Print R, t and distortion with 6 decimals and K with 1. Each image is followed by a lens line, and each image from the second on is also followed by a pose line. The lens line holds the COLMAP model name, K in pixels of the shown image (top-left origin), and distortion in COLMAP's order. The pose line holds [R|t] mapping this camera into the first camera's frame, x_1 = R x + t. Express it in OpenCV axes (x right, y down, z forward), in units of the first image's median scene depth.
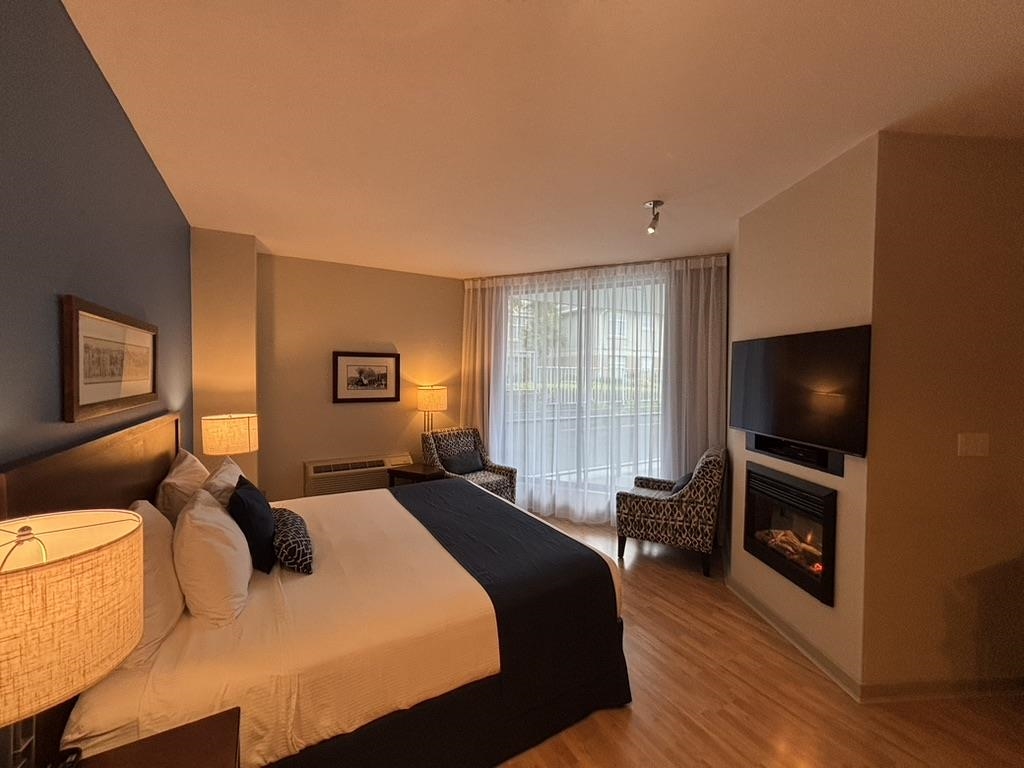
lens RADIAL K [[413.8, 0, 510.9], [0, 413.8, 377.0], [0, 0, 1]] dist [0.003045, -0.000128]
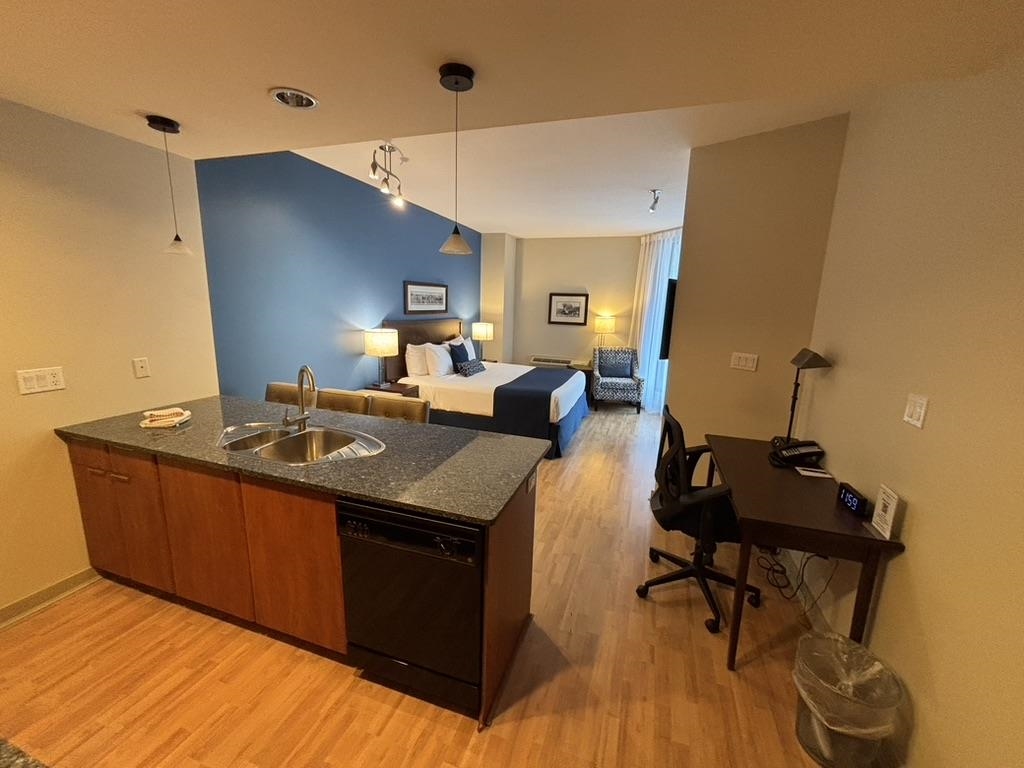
lens RADIAL K [[413.8, 0, 513.2], [0, 413.8, 386.5], [0, 0, 1]] dist [0.003045, -0.000128]
pose [[0.670202, 0.162581, -0.724152, 0.713839], [-0.034577, 0.981492, 0.188355, 0.000530], [0.741373, -0.101197, 0.663420, -0.248874]]
